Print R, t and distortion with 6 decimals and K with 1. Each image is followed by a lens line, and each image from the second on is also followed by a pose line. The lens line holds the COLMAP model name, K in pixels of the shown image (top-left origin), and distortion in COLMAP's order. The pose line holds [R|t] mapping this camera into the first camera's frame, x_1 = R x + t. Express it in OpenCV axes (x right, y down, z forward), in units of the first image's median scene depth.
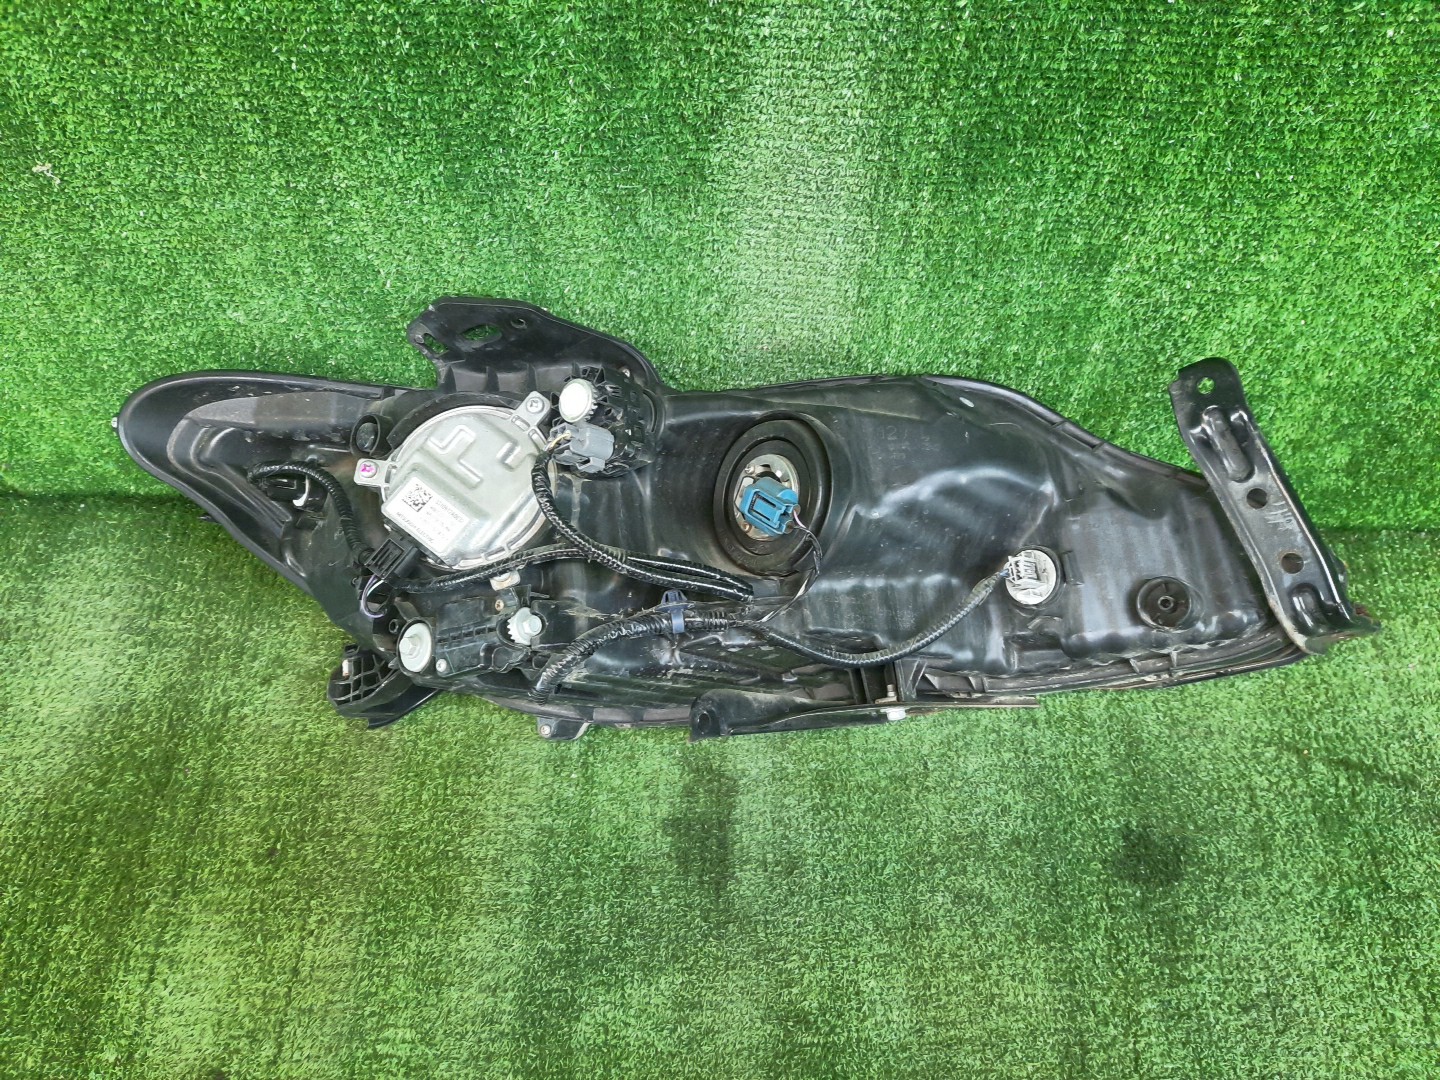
lens RADIAL K [[1050.3, 0, 718.1], [0, 1050.3, 618.4], [0, 0, 1]] dist [0.025765, -0.034909]
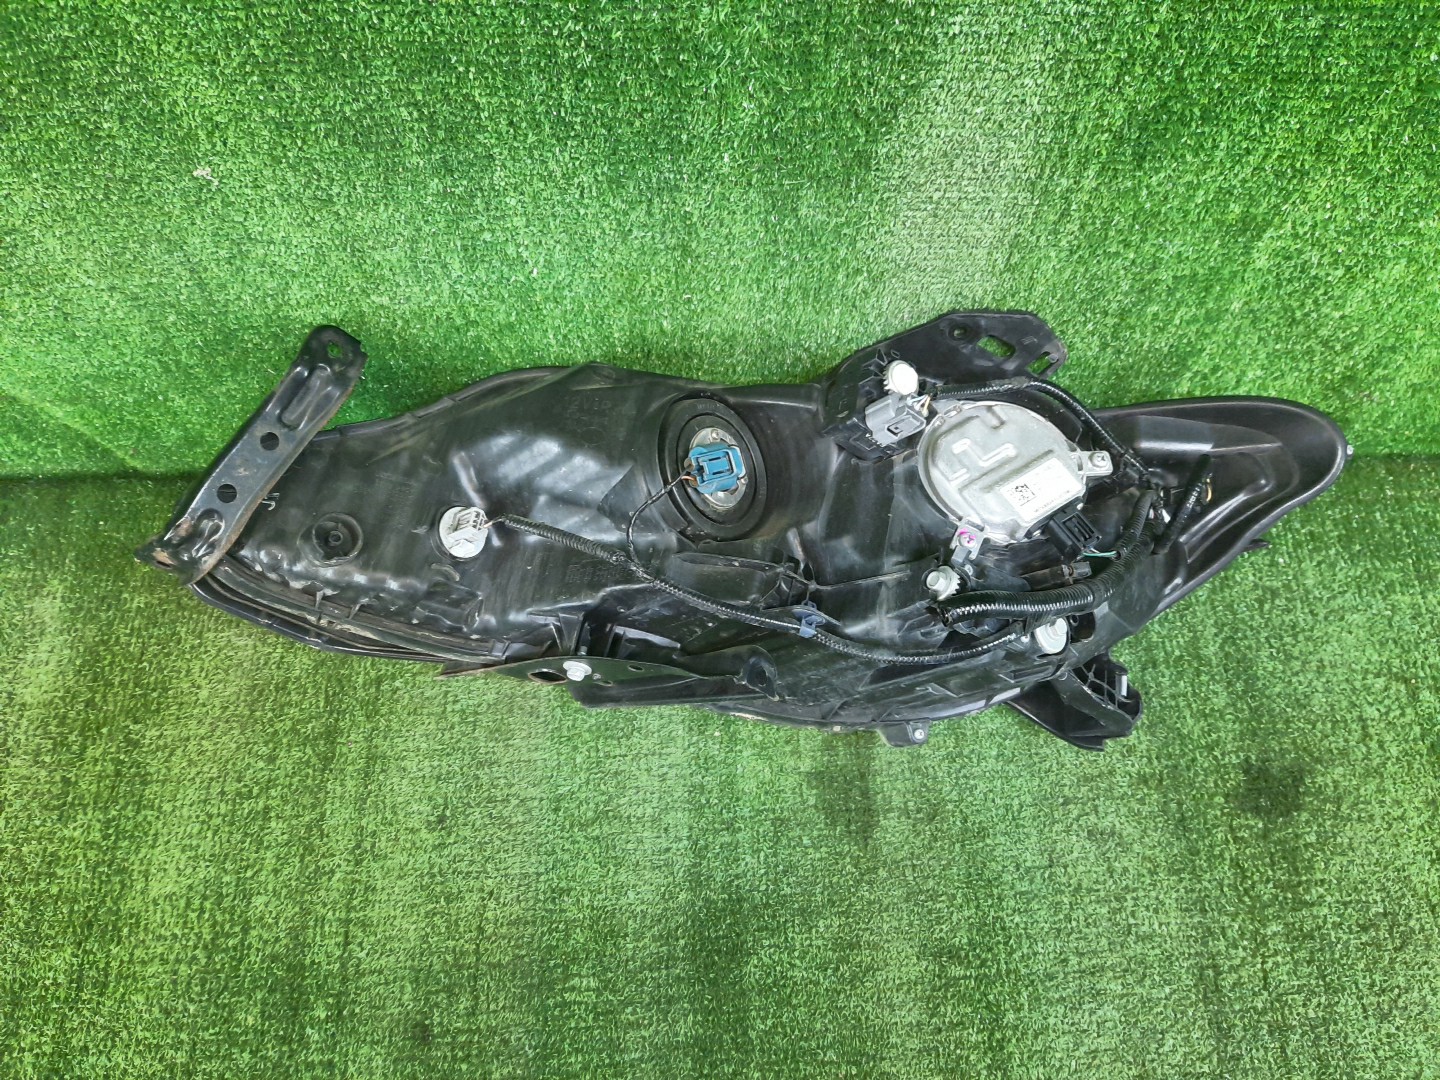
lens RADIAL K [[1050.3, 0, 718.1], [0, 1050.3, 618.4], [0, 0, 1]] dist [0.025765, -0.034909]
pose [[0.999146, -0.041326, -0.000476, -0.145705], [0.041125, 0.993027, 0.110478, -0.089999], [-0.004093, -0.110403, 0.993878, -0.034344]]
